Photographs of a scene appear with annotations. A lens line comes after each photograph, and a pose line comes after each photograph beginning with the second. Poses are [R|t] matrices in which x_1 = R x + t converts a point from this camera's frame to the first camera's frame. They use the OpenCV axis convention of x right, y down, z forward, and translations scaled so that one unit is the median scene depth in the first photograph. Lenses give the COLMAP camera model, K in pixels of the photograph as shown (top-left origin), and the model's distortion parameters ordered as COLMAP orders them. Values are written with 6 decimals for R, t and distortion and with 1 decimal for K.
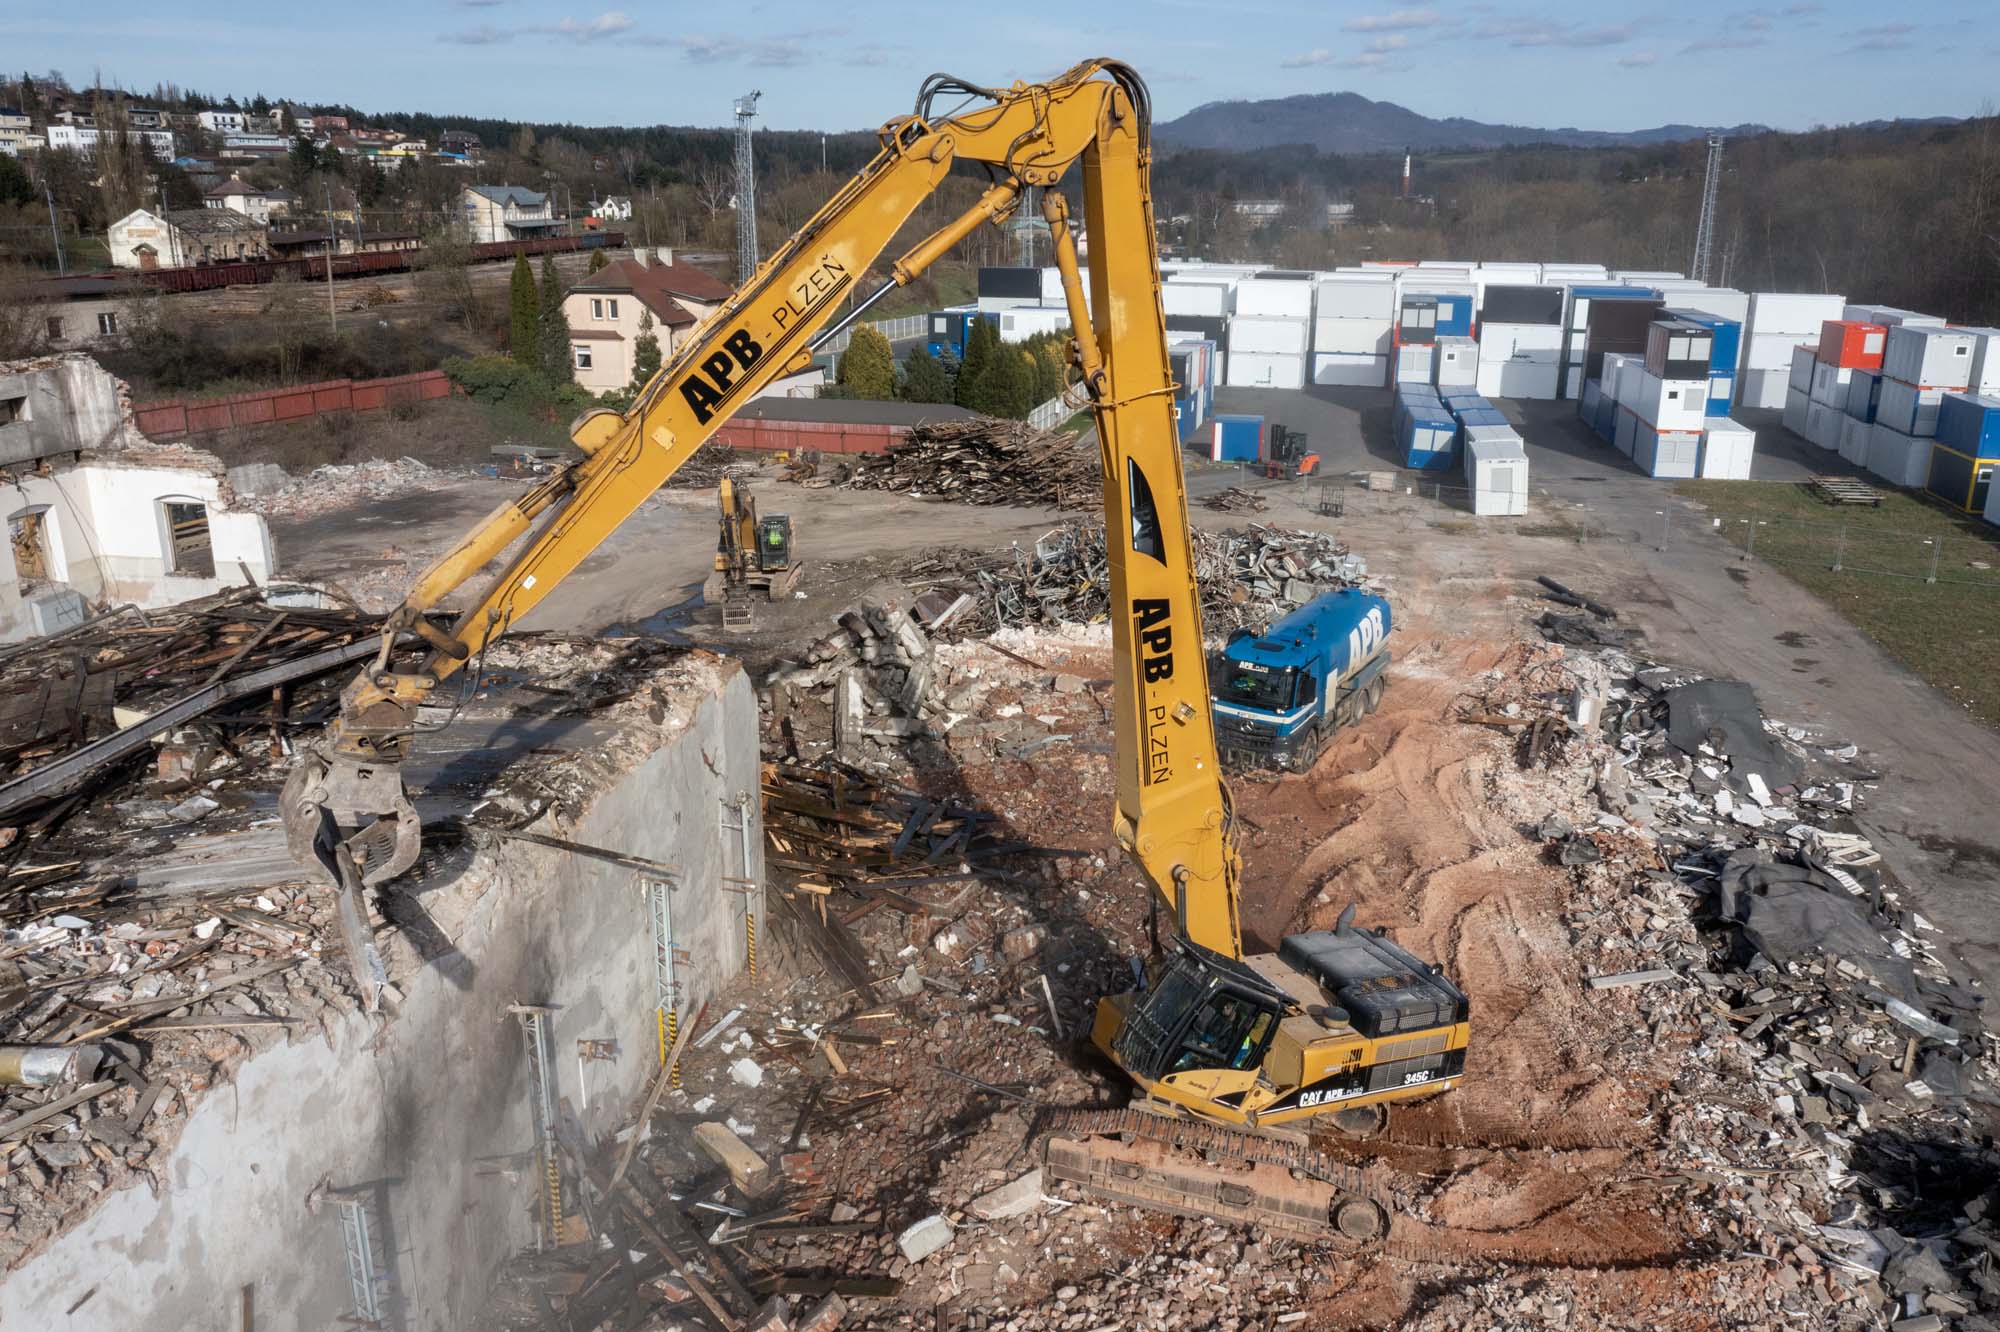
lens RADIAL K [[1562.3, 0, 1000.0], [0, 1562.3, 666.0], [0, 0, 1]] dist [-0.003957, -0.000437]
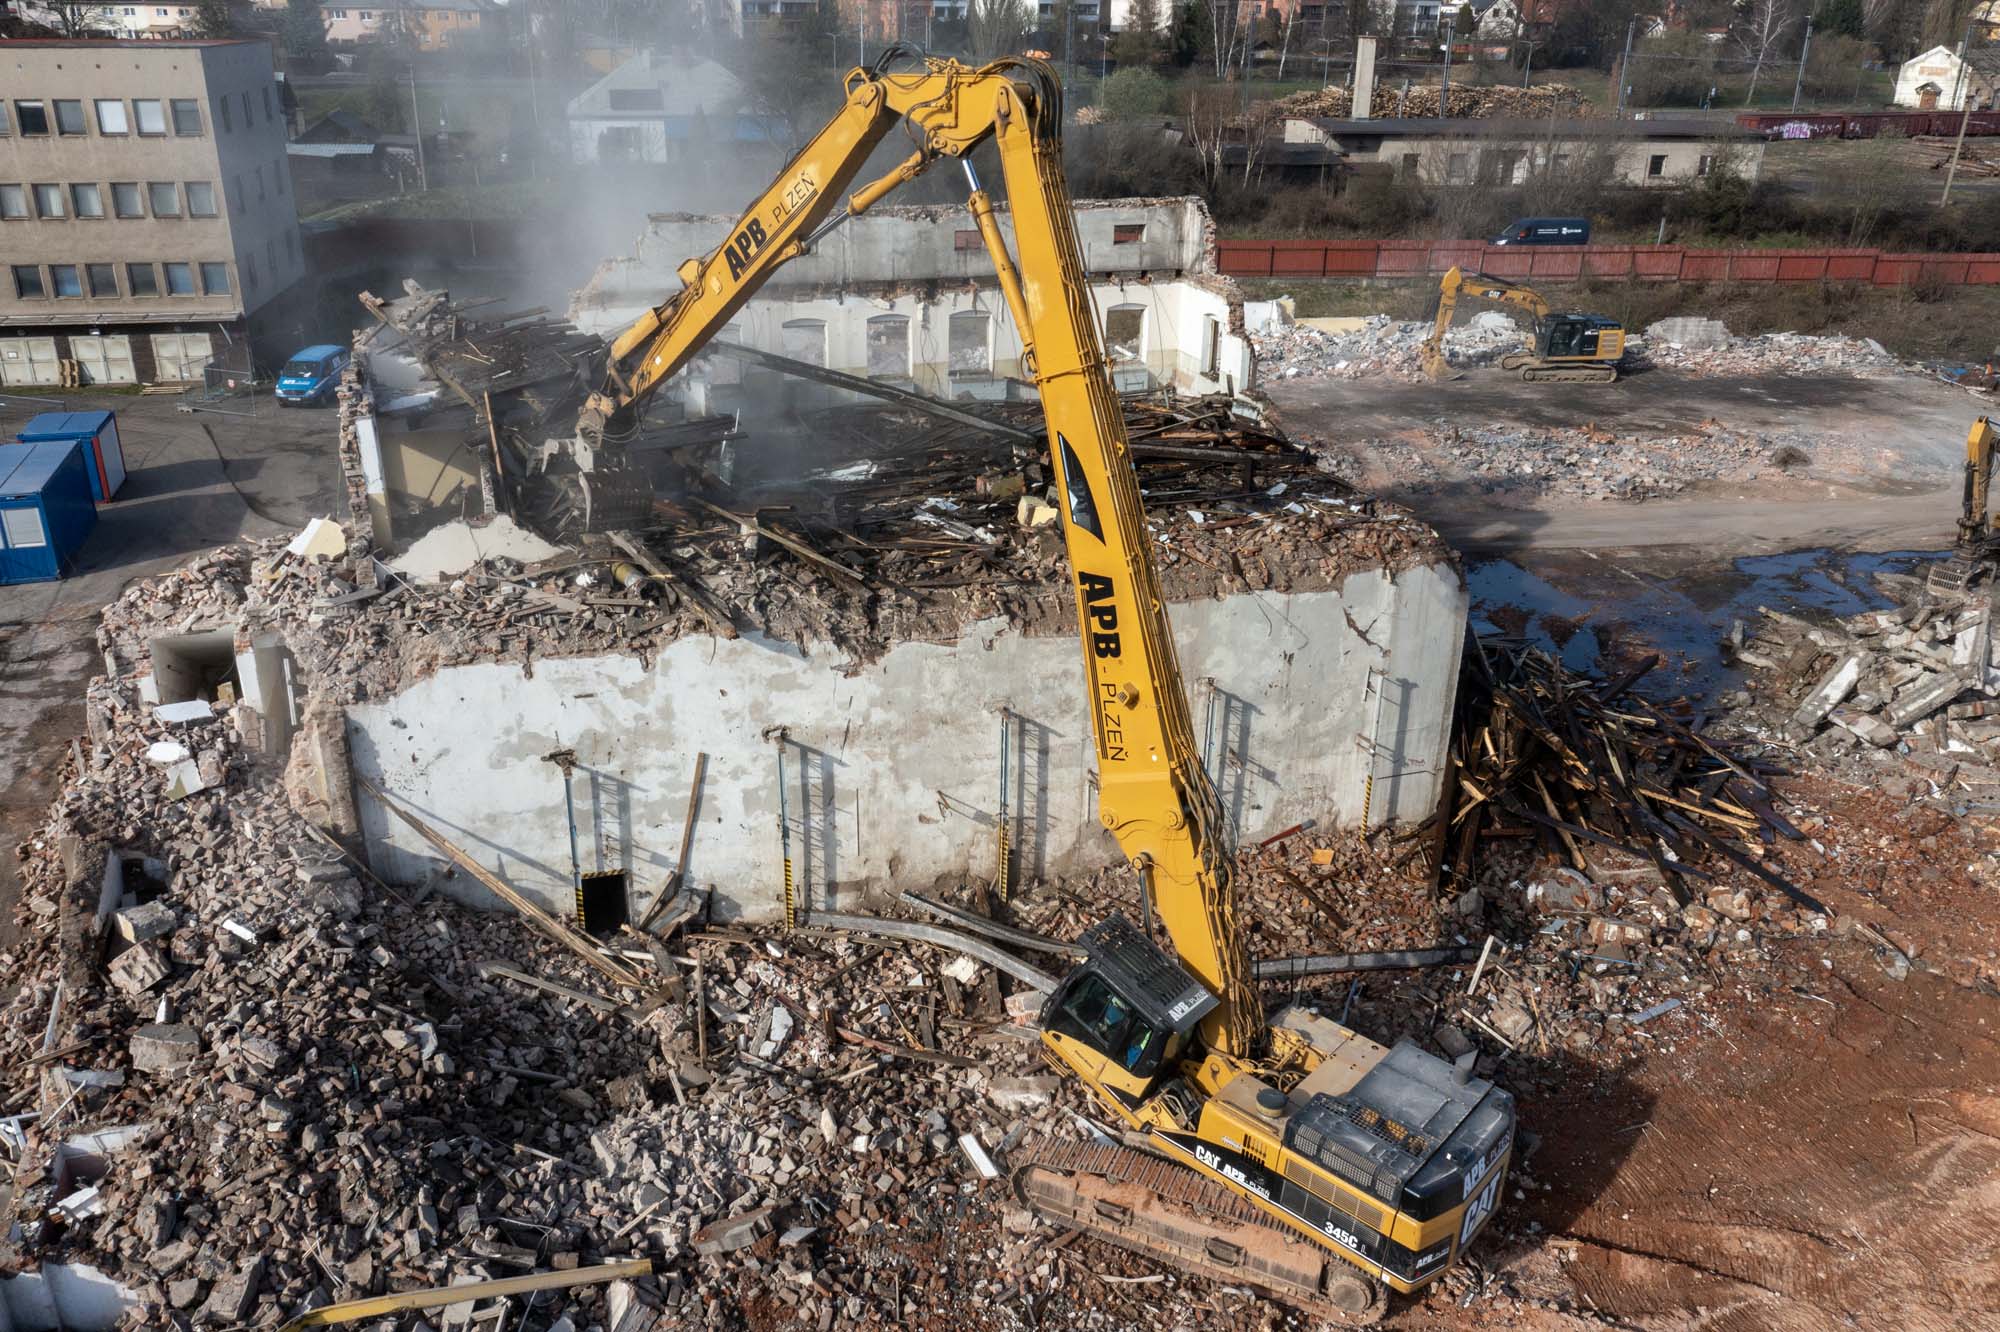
lens RADIAL K [[1557.0, 0, 993.1], [0, 1557.0, 668.2], [0, 0, 1]] dist [-0.007077, -0.004721]
pose [[0.498769, 0.350098, -0.792881, 0.145076], [-0.267237, 0.932341, 0.243568, -0.028419], [0.824508, 0.090403, 0.558582, 0.040827]]
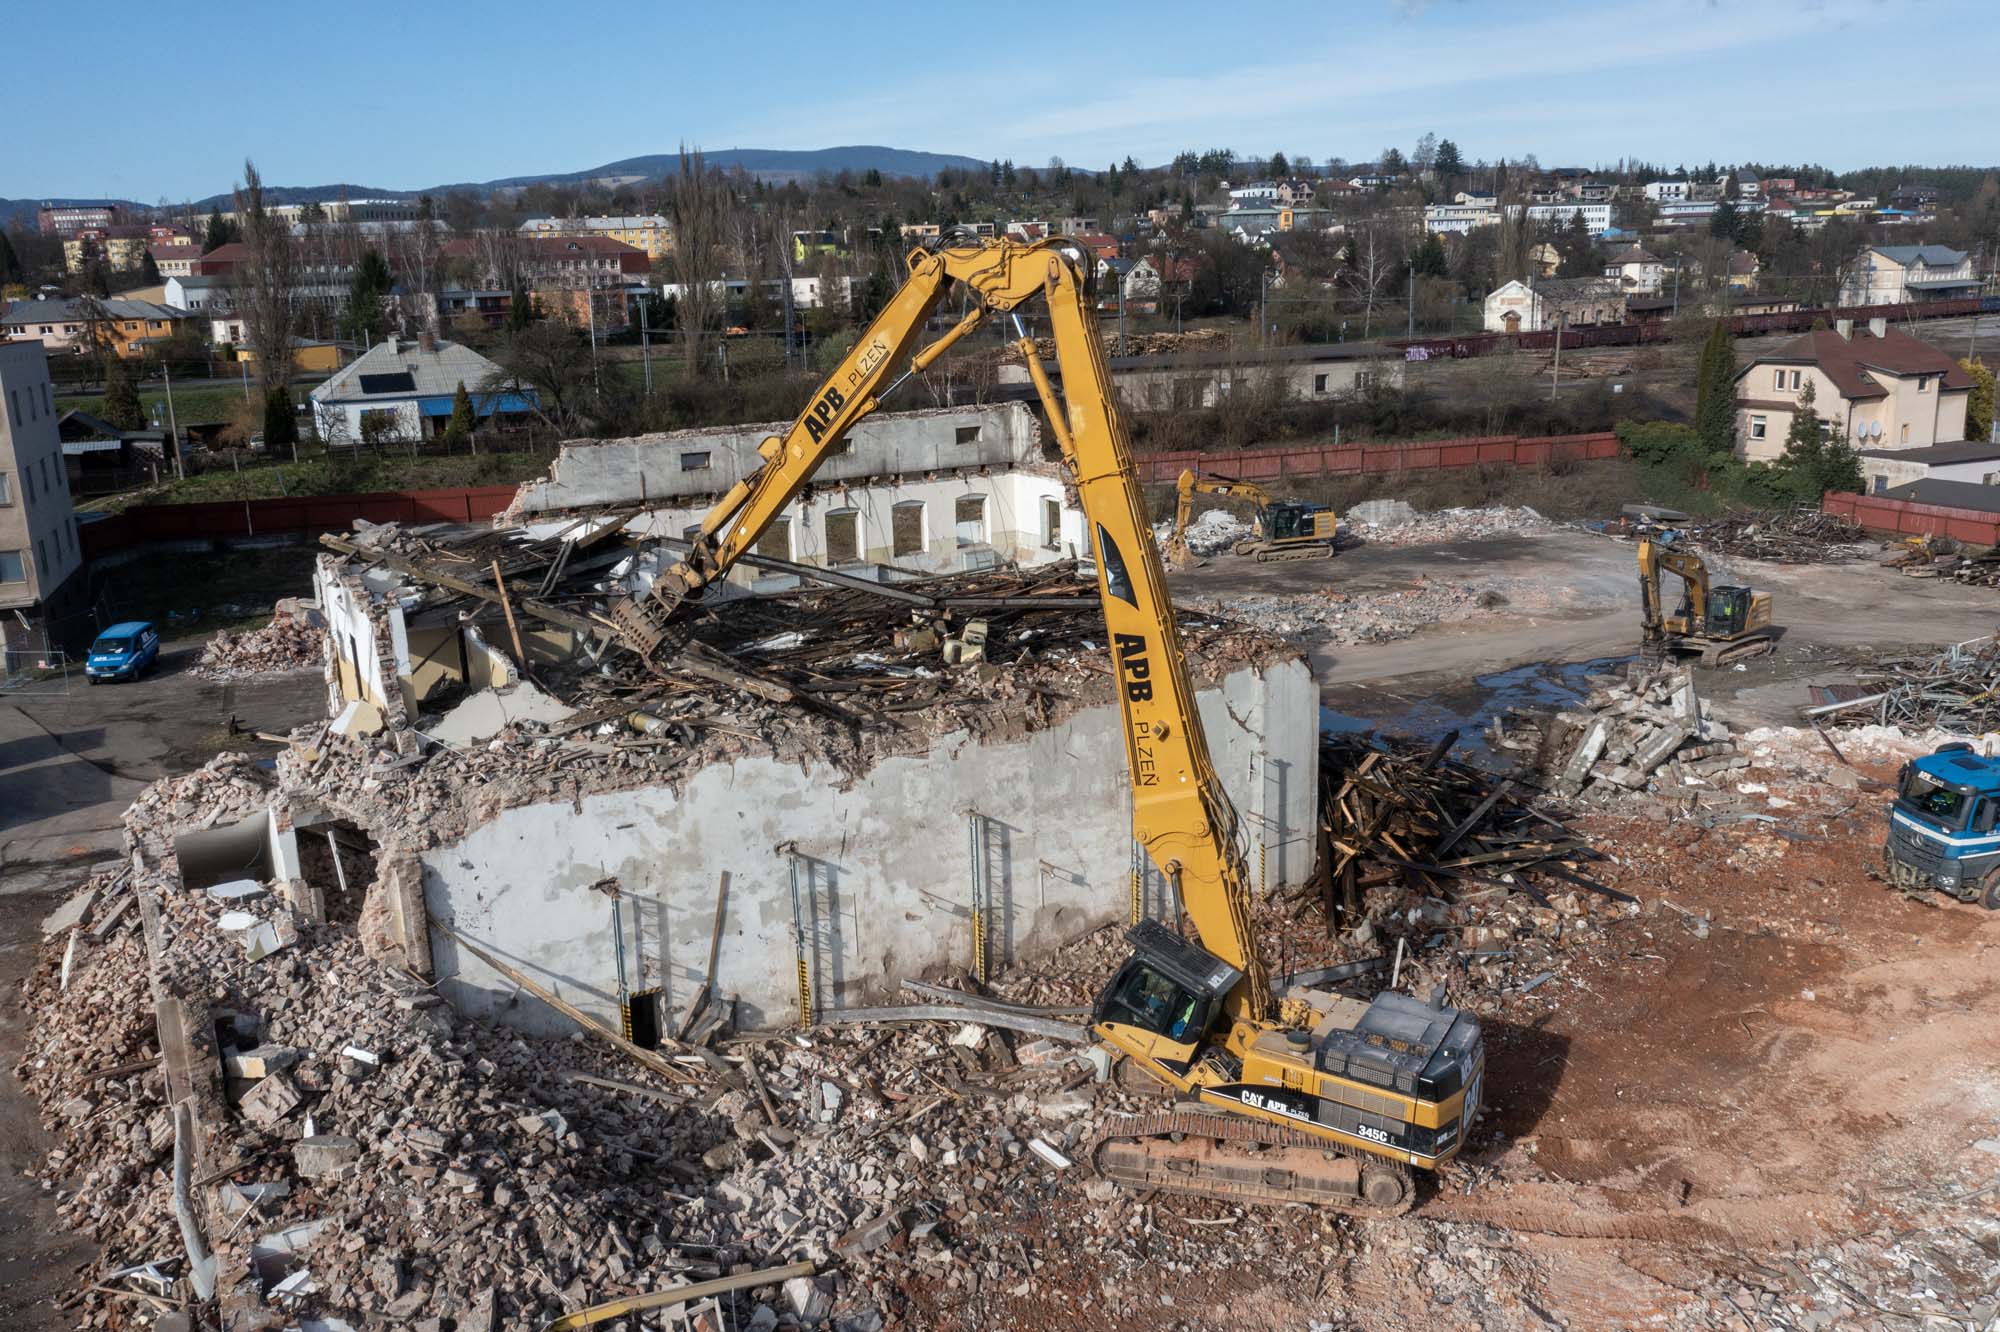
lens RADIAL K [[1547.5, 0, 998.8], [0, 1547.5, 673.3], [0, 0, 1]] dist [-0.008396, 0.003697]
pose [[0.668357, 0.163635, -0.725619, 0.159750], [-0.186032, 0.981274, 0.049936, -0.001377], [0.720202, 0.101613, 0.686283, -0.016976]]
